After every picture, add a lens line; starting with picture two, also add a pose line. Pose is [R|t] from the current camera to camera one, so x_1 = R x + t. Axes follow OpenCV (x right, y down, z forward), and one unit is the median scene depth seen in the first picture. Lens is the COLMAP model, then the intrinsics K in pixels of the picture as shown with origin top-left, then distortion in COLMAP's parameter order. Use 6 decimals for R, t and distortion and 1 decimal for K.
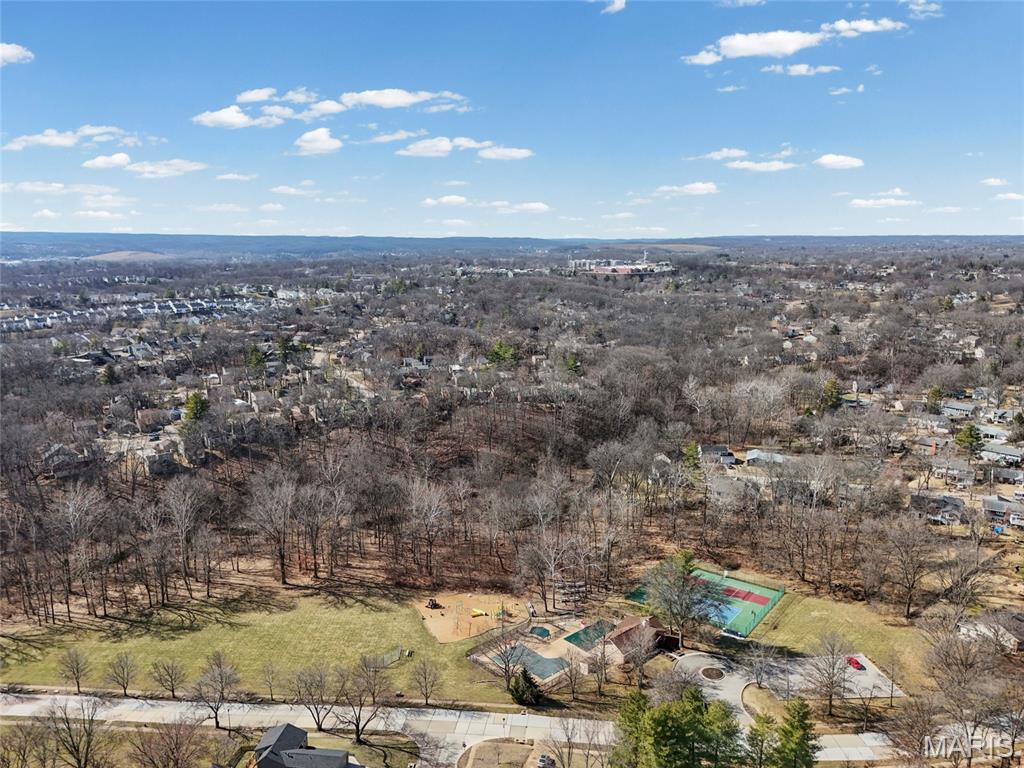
lens RADIAL K [[751.2, 0, 515.0], [0, 751.2, 387.3], [0, 0, 1]] dist [0.067117, -0.057398]
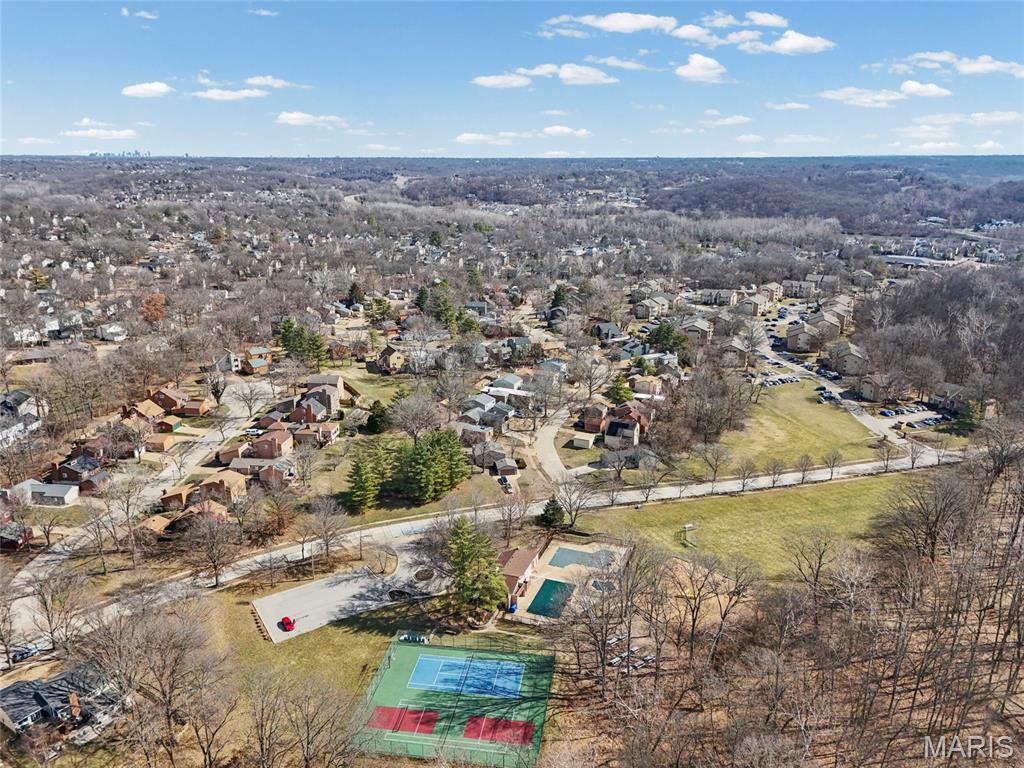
lens RADIAL K [[751.2, 0, 518.3], [0, 751.2, 378.3], [0, 0, 1]] dist [0.067117, -0.057398]
pose [[-0.885933, 0.137582, -0.442938, 0.527877], [-0.083490, 0.892087, 0.444083, -0.333526], [0.456237, 0.430409, -0.778842, 1.616685]]
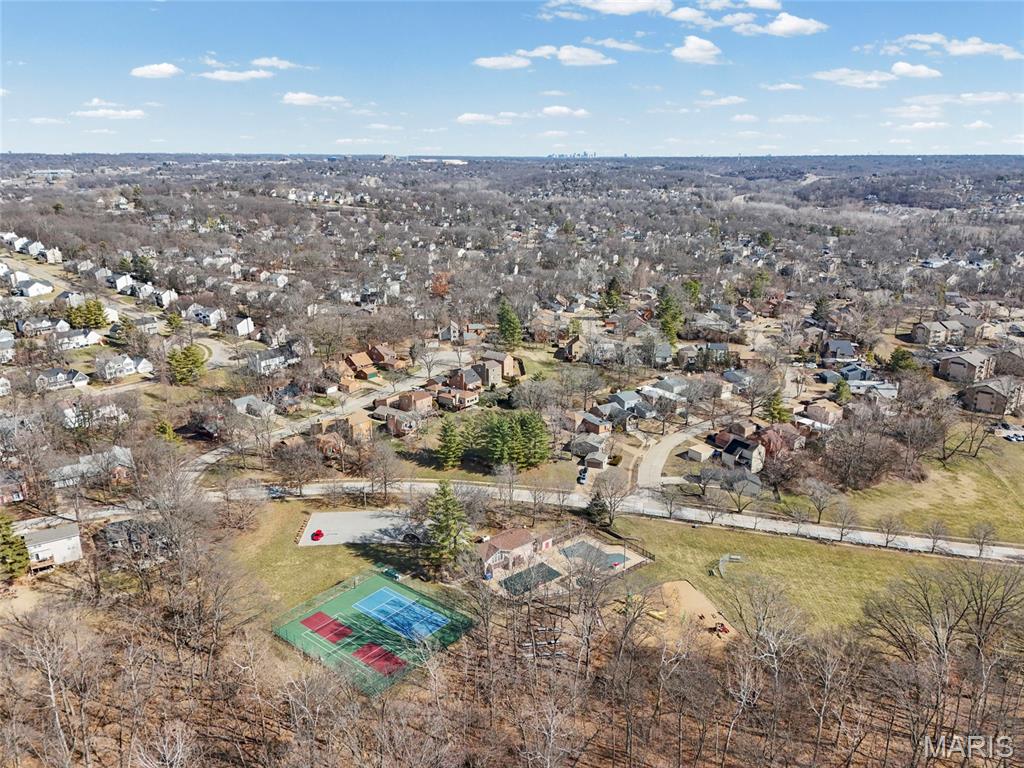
lens RADIAL K [[751.2, 0, 519.3], [0, 751.2, 390.4], [0, 0, 1]] dist [0.067117, -0.057398]
pose [[-0.998600, -0.010347, 0.051866, 0.072906], [0.015592, 0.879498, 0.475646, -0.355388], [-0.050537, 0.475789, -0.878106, 1.765253]]
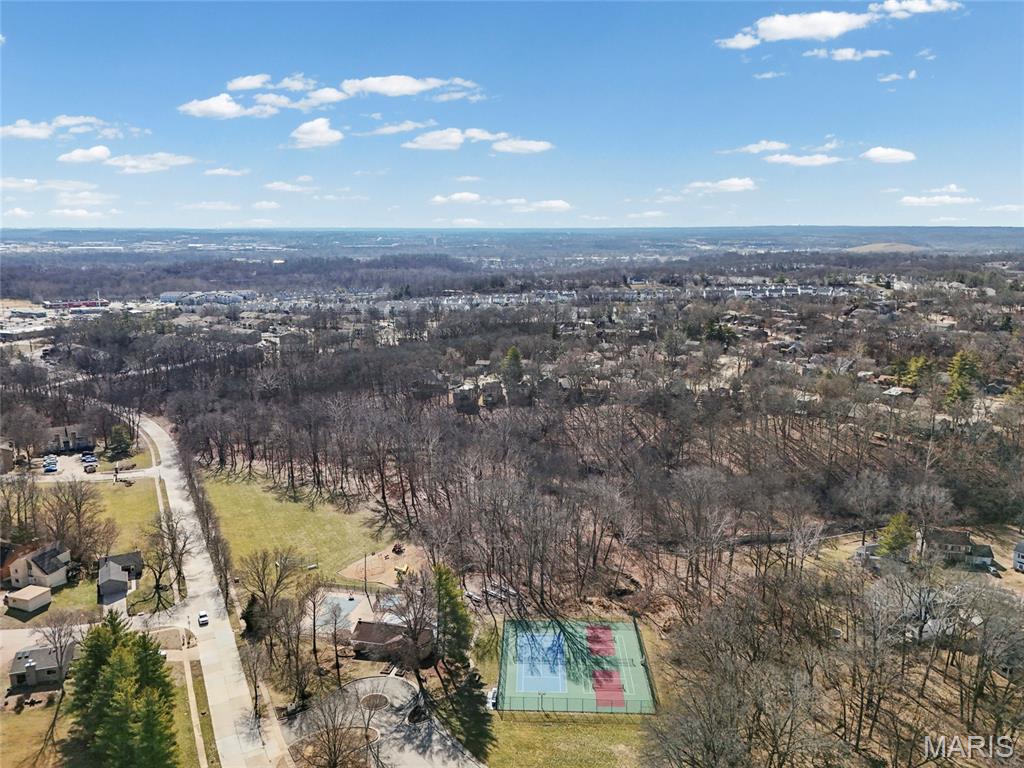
lens RADIAL K [[751.2, 0, 519.8], [0, 751.2, 382.9], [0, 0, 1]] dist [0.067117, -0.057398]
pose [[0.580027, 0.163699, -0.797980, 0.882006], [-0.161369, 0.983277, 0.084417, -0.065006], [0.798454, 0.079805, 0.596743, 0.537723]]
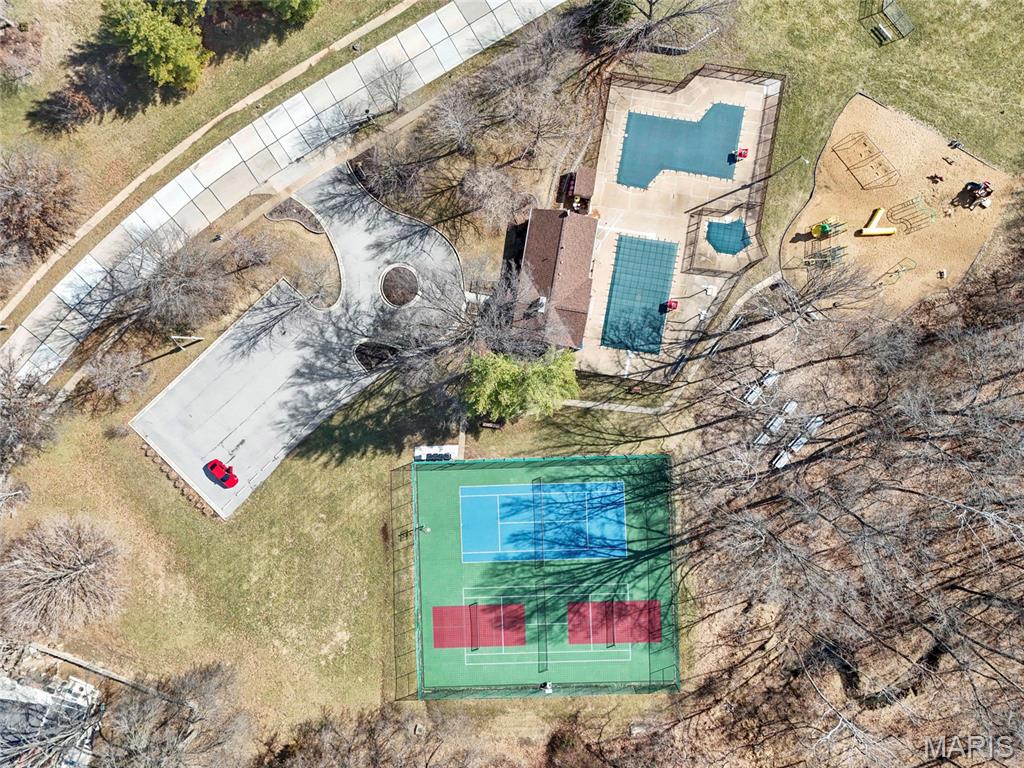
lens RADIAL K [[751.2, 0, 510.2], [0, 751.2, 383.6], [0, 0, 1]] dist [0.067117, -0.057398]
pose [[-0.783635, 0.620882, 0.020544, 0.207237], [-0.102927, -0.162378, 0.981346, -0.193938], [0.612635, 0.766902, 0.191151, 0.904637]]
